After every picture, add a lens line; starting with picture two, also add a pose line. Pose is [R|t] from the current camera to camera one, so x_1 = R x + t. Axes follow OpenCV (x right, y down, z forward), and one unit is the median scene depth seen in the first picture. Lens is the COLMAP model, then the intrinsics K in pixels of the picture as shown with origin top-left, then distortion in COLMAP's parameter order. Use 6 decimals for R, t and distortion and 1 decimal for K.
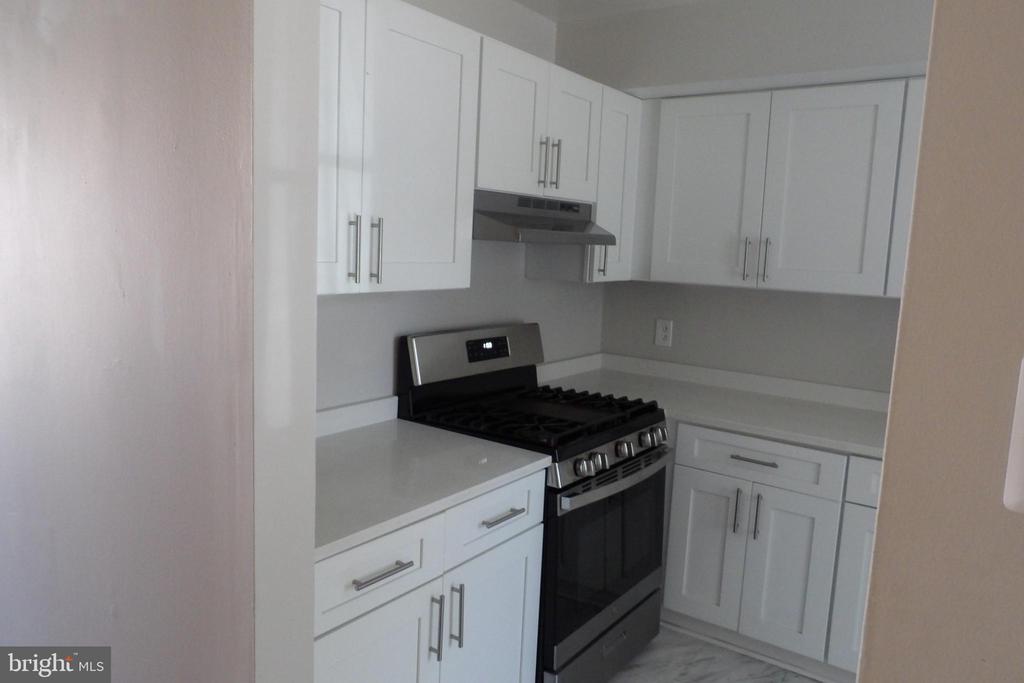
lens RADIAL K [[742.7, 0, 512.0], [0, 742.7, 341.5], [0, 0, 1]] dist [-0.005415, -0.001855]
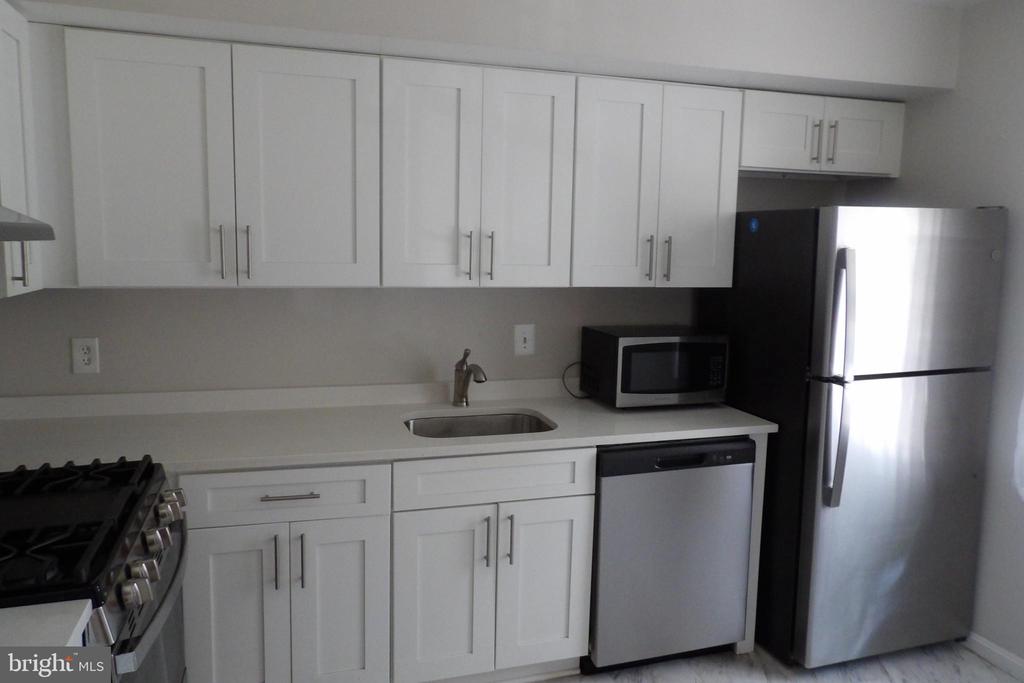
lens RADIAL K [[742.7, 0, 512.0], [0, 742.7, 341.5], [0, 0, 1]] dist [-0.005415, -0.001855]
pose [[0.603739, -0.133421, 0.785938, -0.142960], [0.111322, 0.990345, 0.082607, -0.048901], [-0.789371, 0.037619, 0.612763, 0.277395]]
